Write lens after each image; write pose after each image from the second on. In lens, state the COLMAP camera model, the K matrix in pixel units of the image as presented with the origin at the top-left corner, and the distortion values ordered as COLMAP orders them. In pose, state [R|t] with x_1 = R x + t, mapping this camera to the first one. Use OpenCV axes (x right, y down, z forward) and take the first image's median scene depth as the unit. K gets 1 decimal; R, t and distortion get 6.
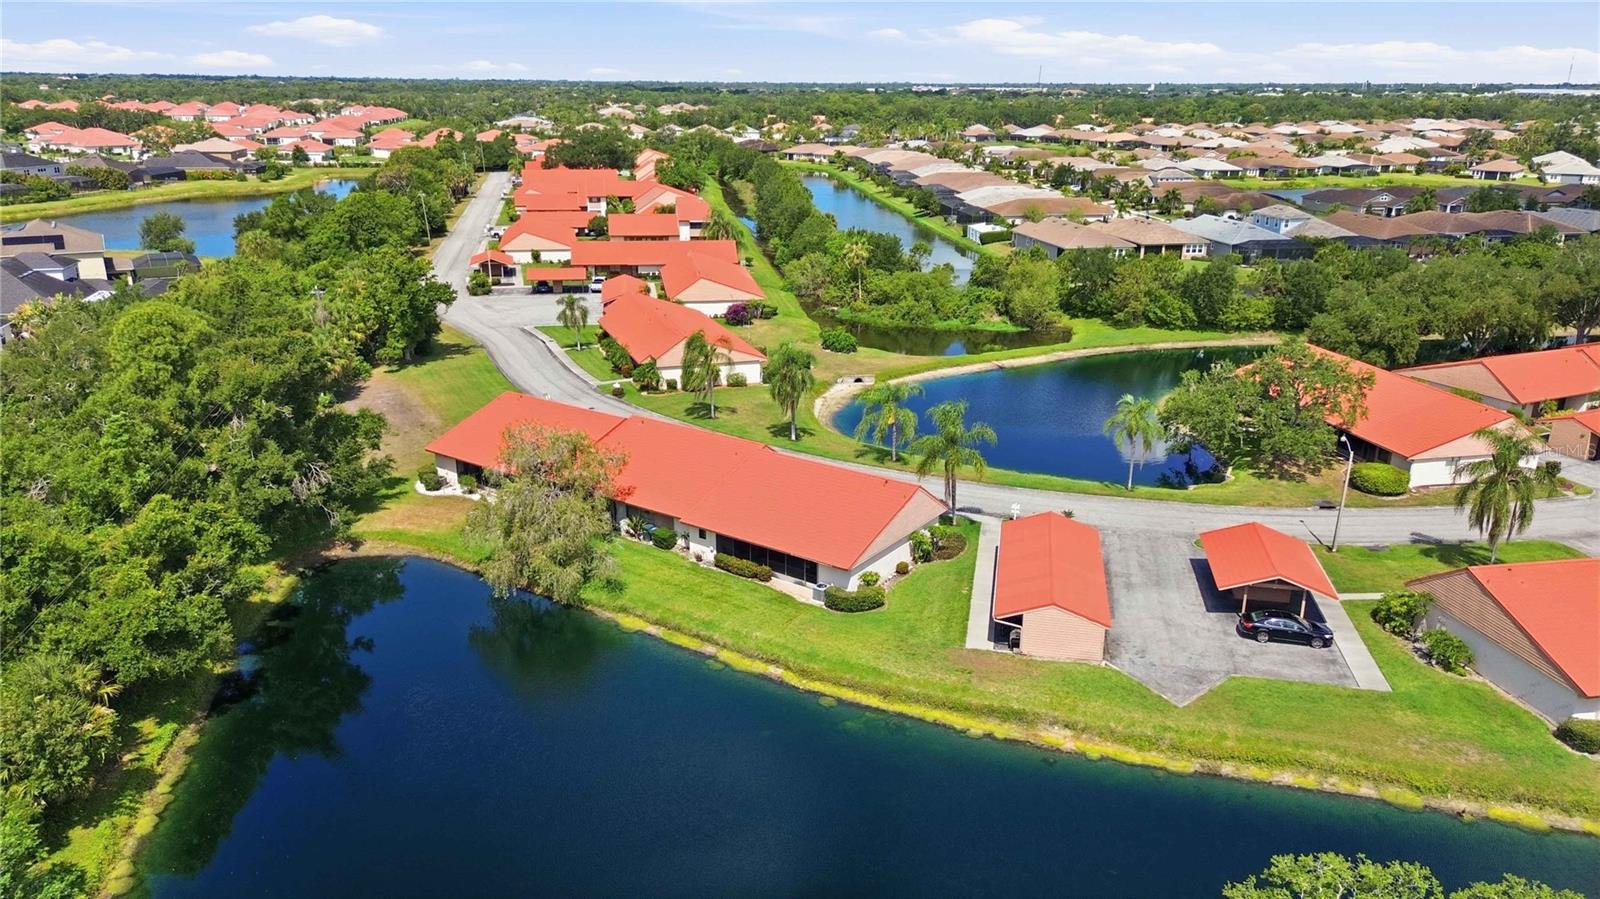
lens RADIAL K [[1137.9, 0, 771.9], [0, 1137.9, 452.0], [0, 0, 1]] dist [0.090712, -0.088715]
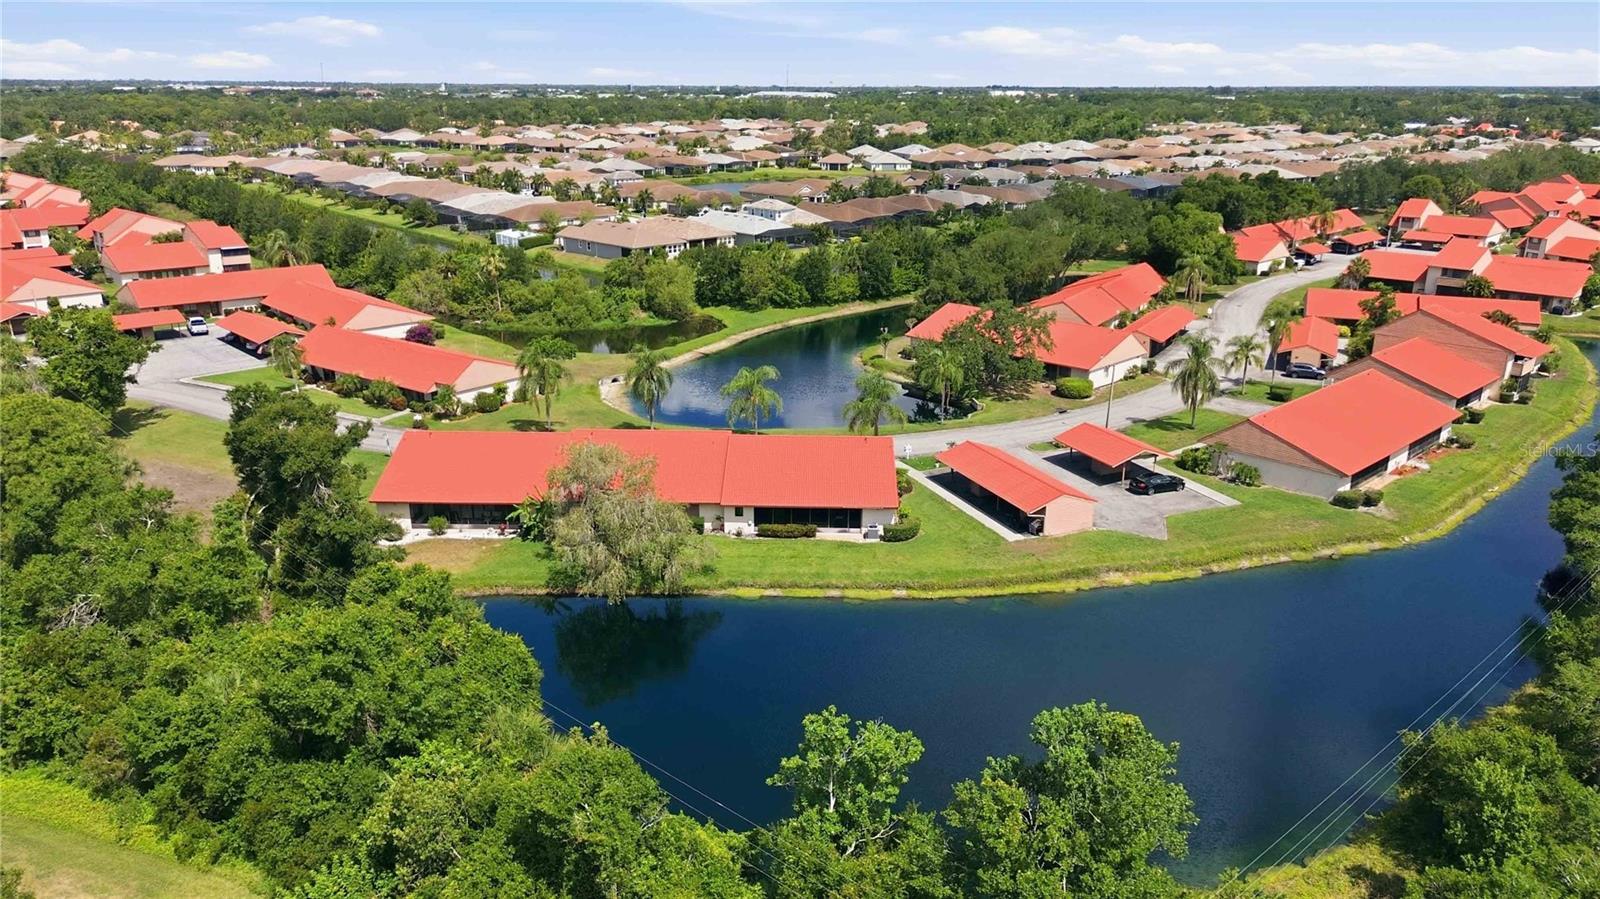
lens RADIAL K [[1168.4, 0, 800.0], [0, 1168.4, 449.5], [0, 0, 1]] dist [0.086787, -0.103540]
pose [[0.827988, -0.170613, 0.534160, -0.627183], [0.175220, 0.983609, 0.042565, -0.027425], [-0.532666, 0.058353, 0.844311, -0.011520]]
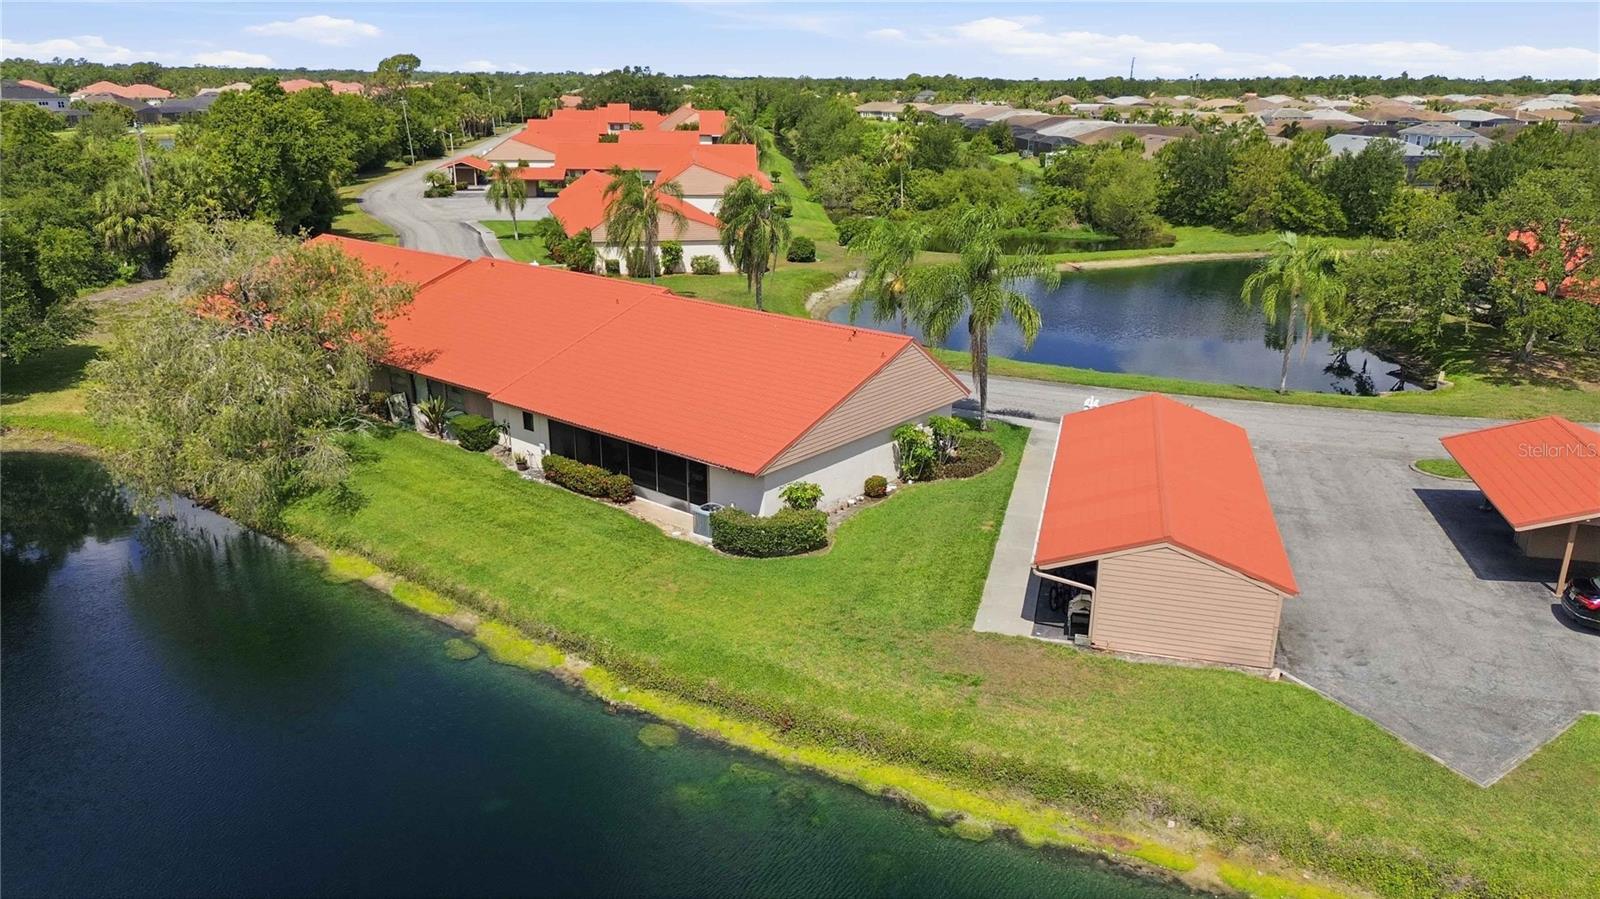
lens RADIAL K [[1137.9, 0, 771.9], [0, 1137.9, 452.0], [0, 0, 1]] dist [0.090712, -0.088715]
pose [[0.997501, 0.024581, -0.066234, 0.099509], [-0.024452, 0.999697, 0.002755, 0.084021], [0.066281, -0.001128, 0.997800, 0.447220]]
